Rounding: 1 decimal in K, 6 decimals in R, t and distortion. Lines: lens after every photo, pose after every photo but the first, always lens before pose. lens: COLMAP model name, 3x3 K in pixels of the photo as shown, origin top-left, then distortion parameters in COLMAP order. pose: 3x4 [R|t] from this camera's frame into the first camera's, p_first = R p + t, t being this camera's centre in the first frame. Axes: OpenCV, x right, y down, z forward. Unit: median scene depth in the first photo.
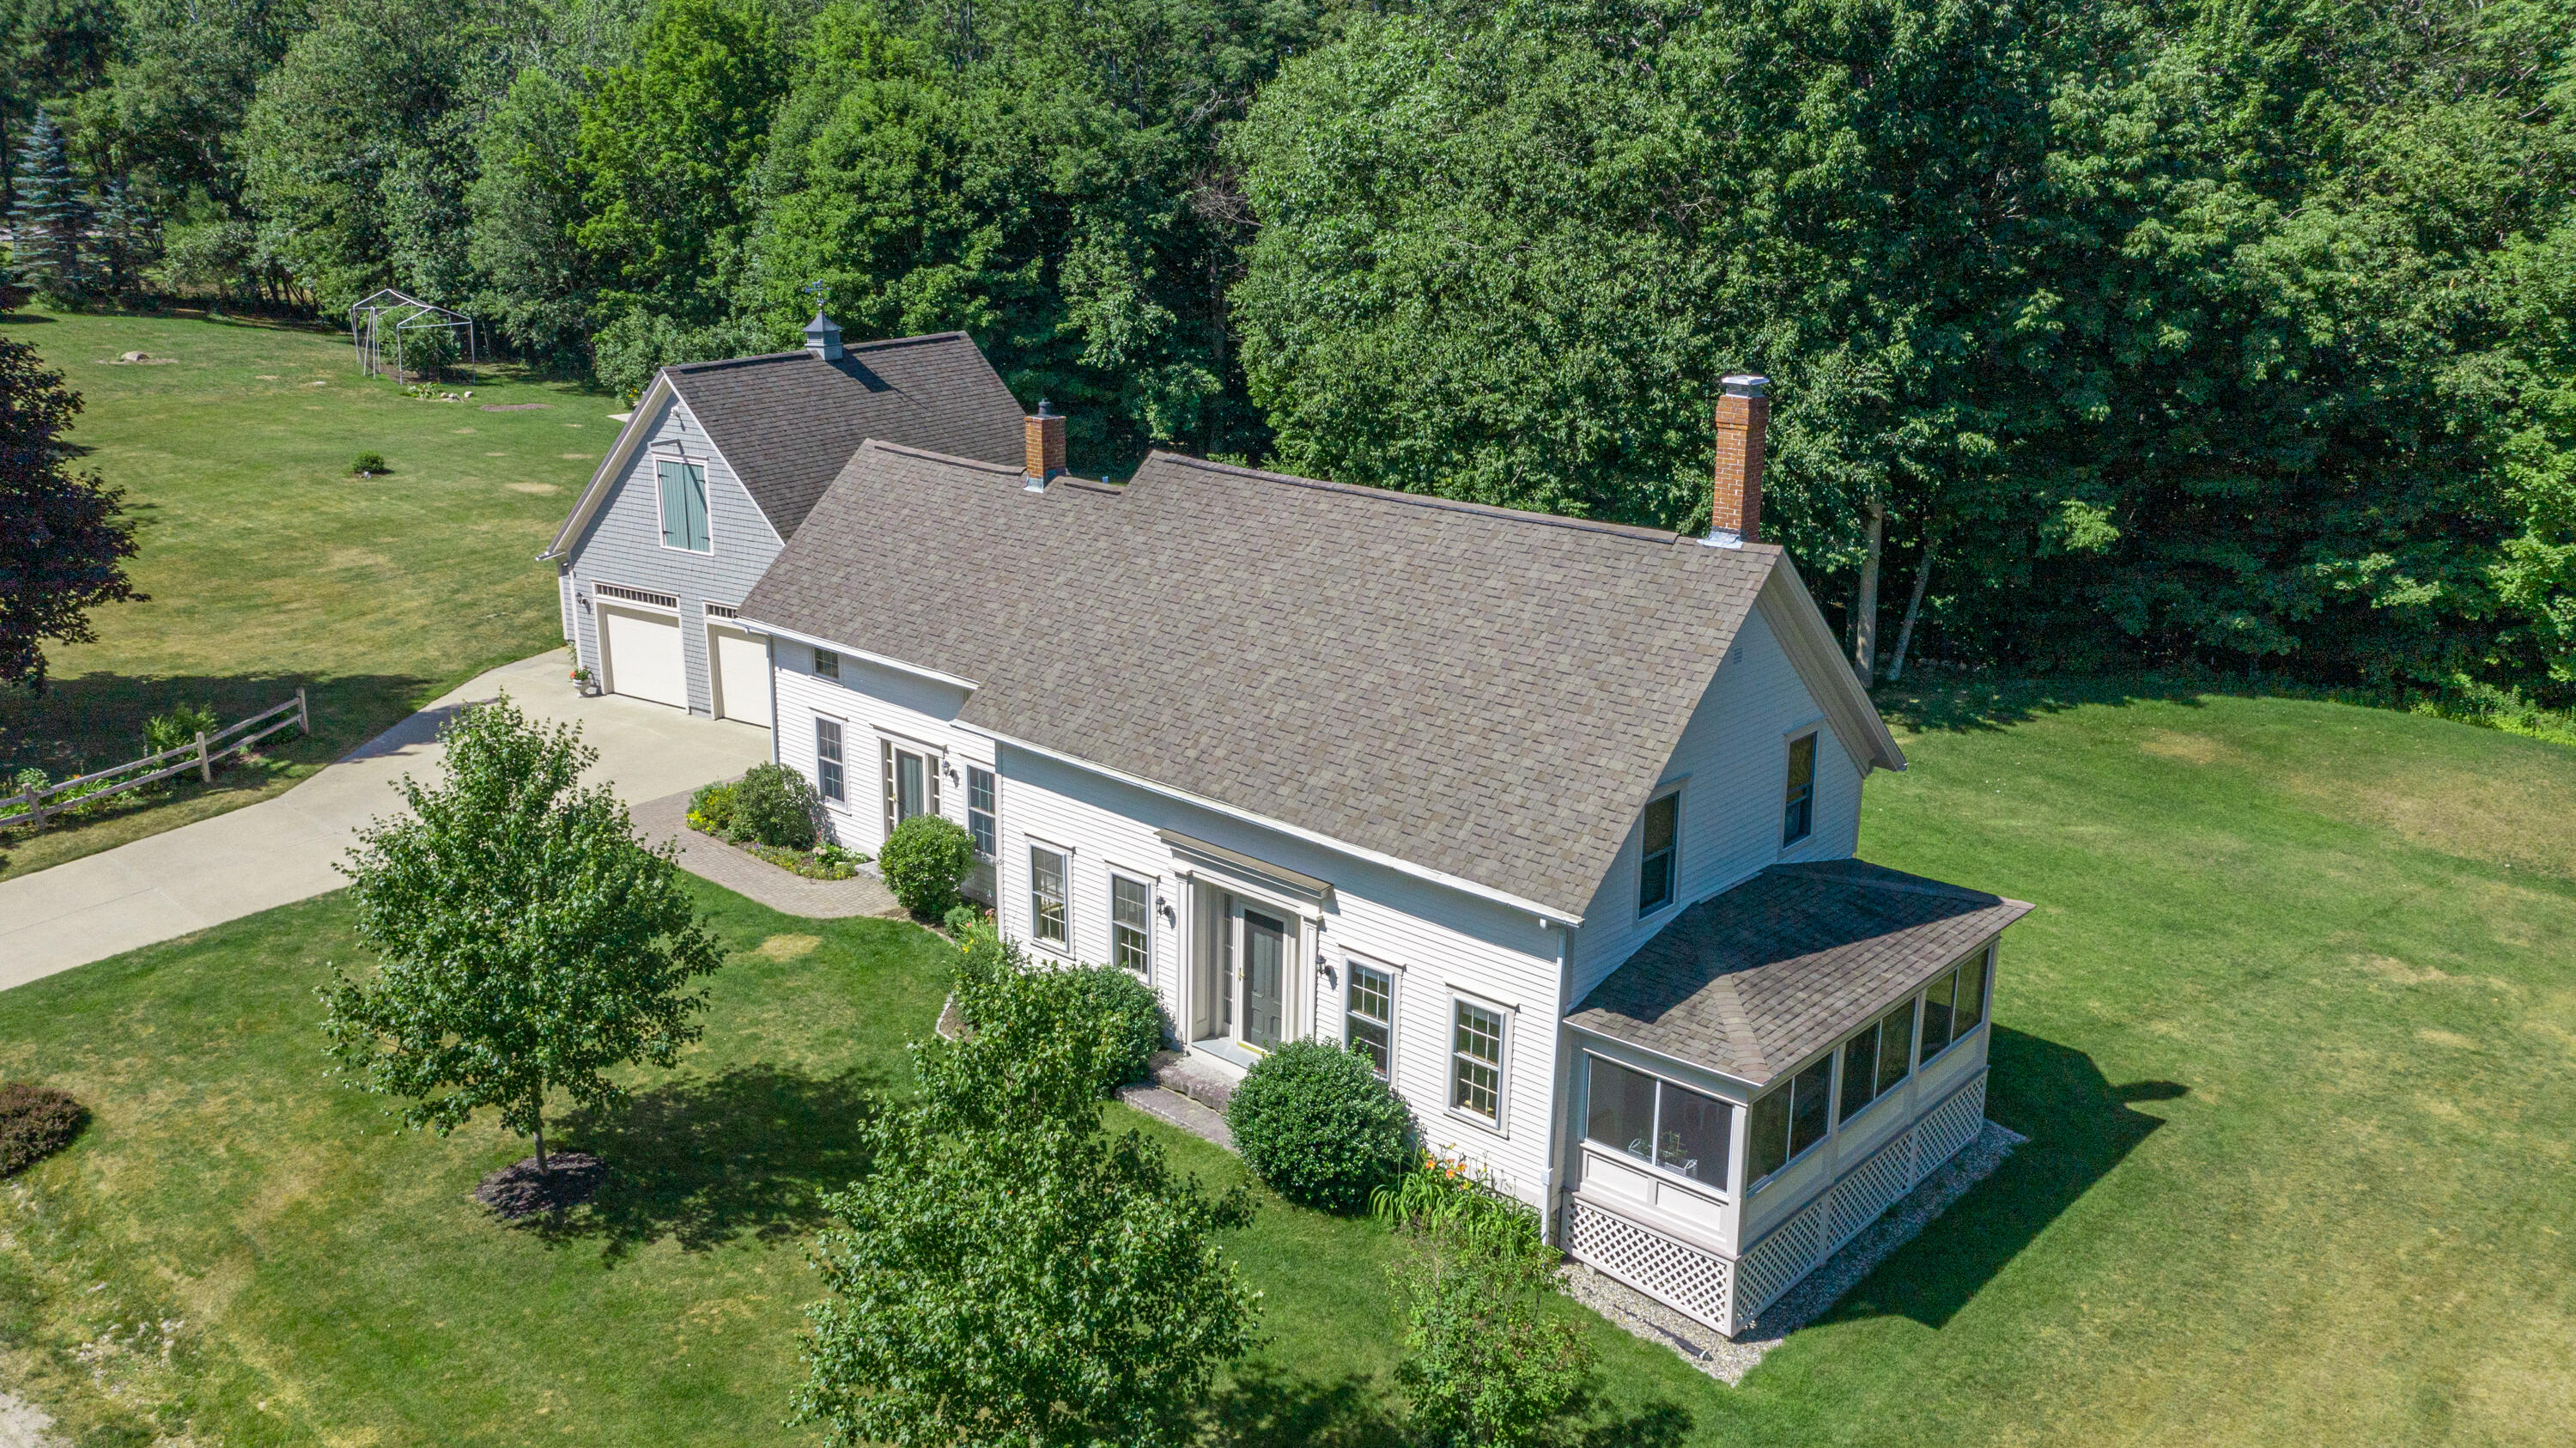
lens RADIAL K [[2018.9, 0, 1283.7], [0, 2018.9, 726.6], [0, 0, 1]] dist [-0.016748, -0.005605]
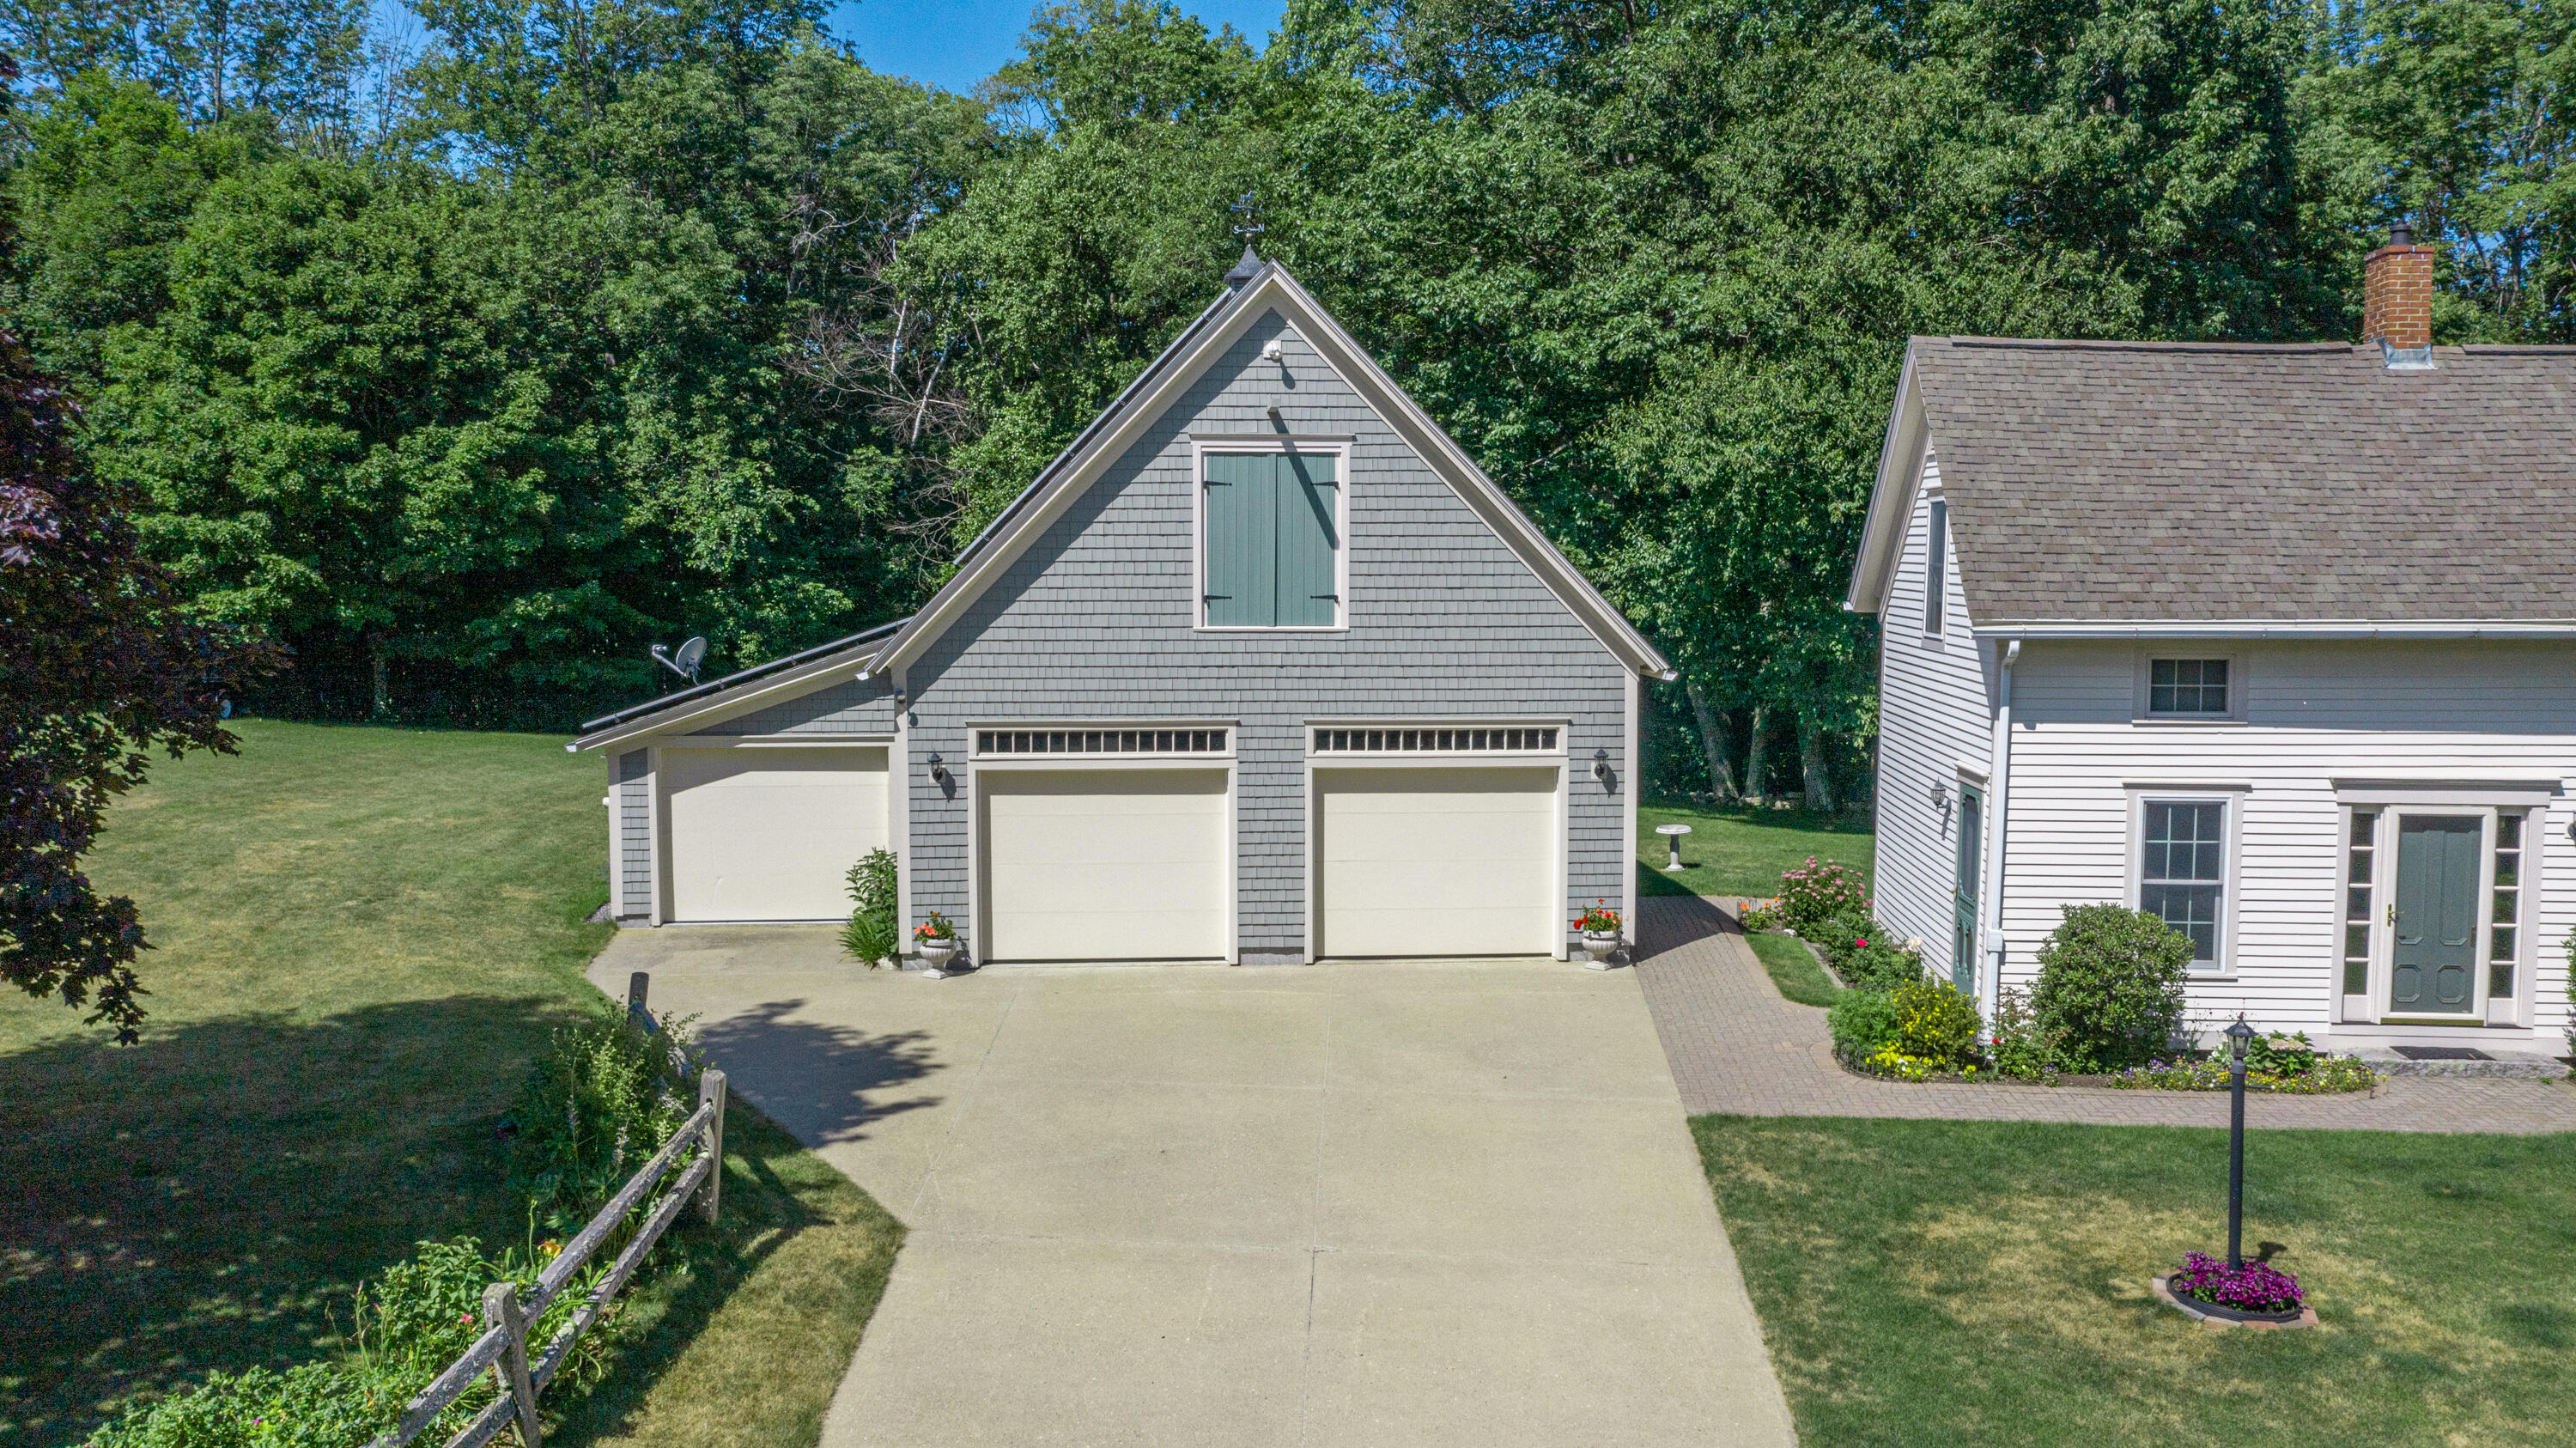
lens RADIAL K [[2018.9, 0, 1288.4], [0, 2018.9, 721.8], [0, 0, 1]] dist [-0.016748, -0.005605]
pose [[0.797717, -0.052305, 0.600760, -0.354991], [0.173354, 0.974070, -0.145381, 0.006114], [-0.577578, 0.220117, 0.786099, 0.358129]]
